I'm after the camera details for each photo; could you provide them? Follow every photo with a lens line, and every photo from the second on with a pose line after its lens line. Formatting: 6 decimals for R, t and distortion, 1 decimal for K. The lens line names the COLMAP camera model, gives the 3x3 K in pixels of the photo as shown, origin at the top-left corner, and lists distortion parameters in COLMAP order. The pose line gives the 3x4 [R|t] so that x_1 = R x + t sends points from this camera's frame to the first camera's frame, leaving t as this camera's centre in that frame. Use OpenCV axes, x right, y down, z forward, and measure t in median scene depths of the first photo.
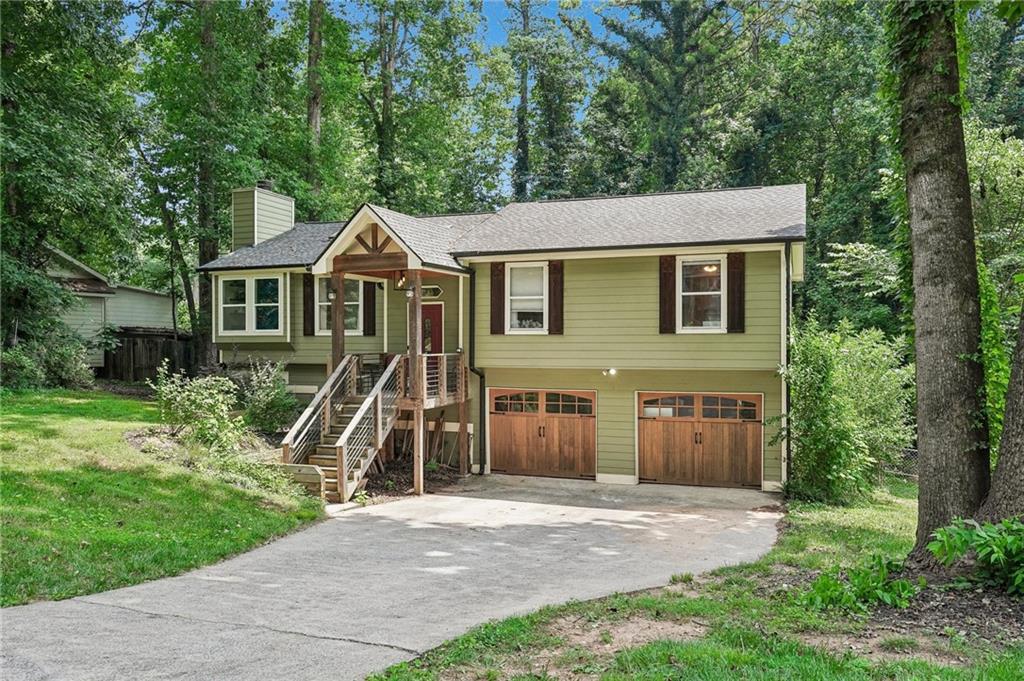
lens RADIAL K [[790.9, 0, 523.9], [0, 790.9, 342.4], [0, 0, 1]] dist [-0.003390, -0.003099]
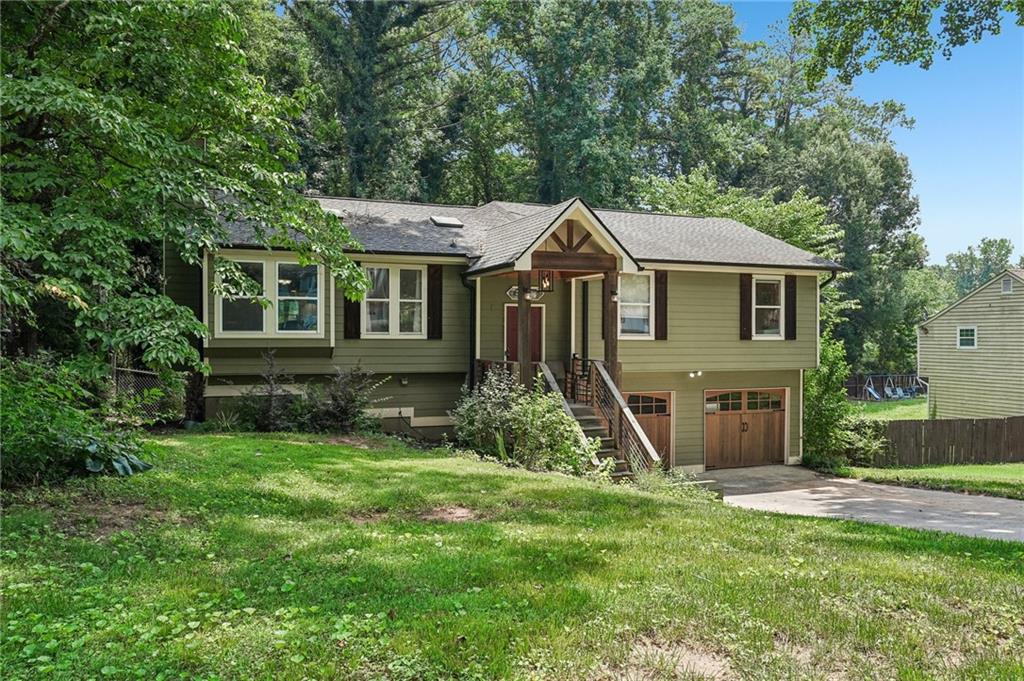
lens RADIAL K [[790.9, 0, 523.9], [0, 790.9, 342.4], [0, 0, 1]] dist [-0.003390, -0.003099]
pose [[0.736608, 0.000543, 0.676320, -0.813042], [-0.003798, 0.999987, 0.003334, -0.009533], [-0.676310, -0.005025, 0.736600, 0.337007]]
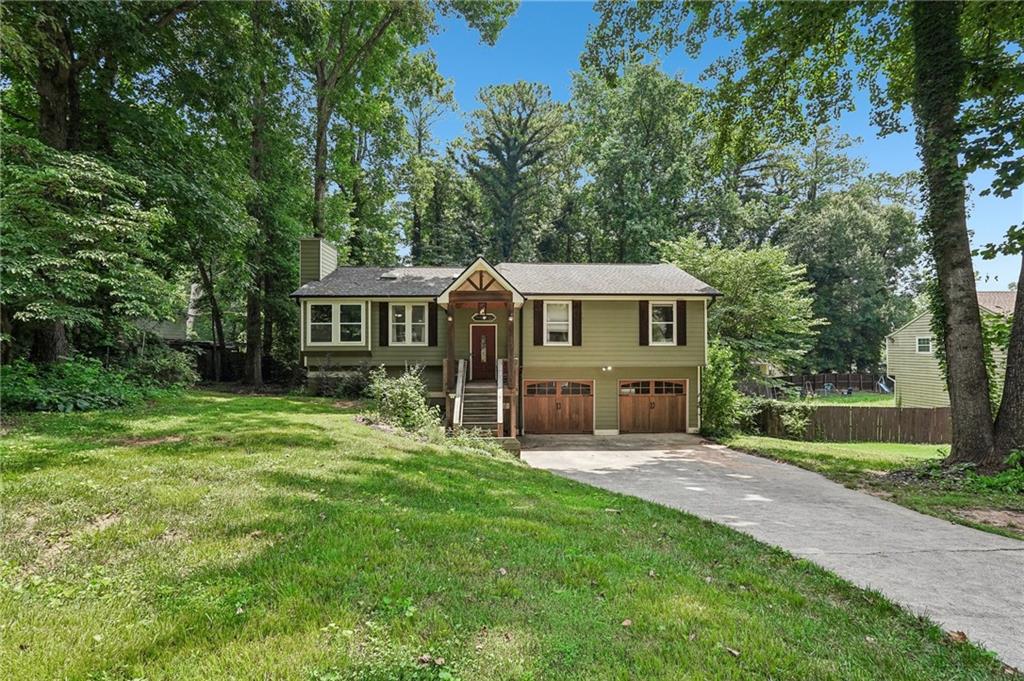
lens RADIAL K [[473.0, 0, 517.8], [0, 473.0, 339.9], [0, 0, 1]] dist [-0.010362, 0.000109]
pose [[0.920976, 0.009264, 0.389508, -0.449296], [0.000021, 0.999716, -0.023829, 0.000954], [-0.389618, 0.021954, 0.920715, 0.148601]]
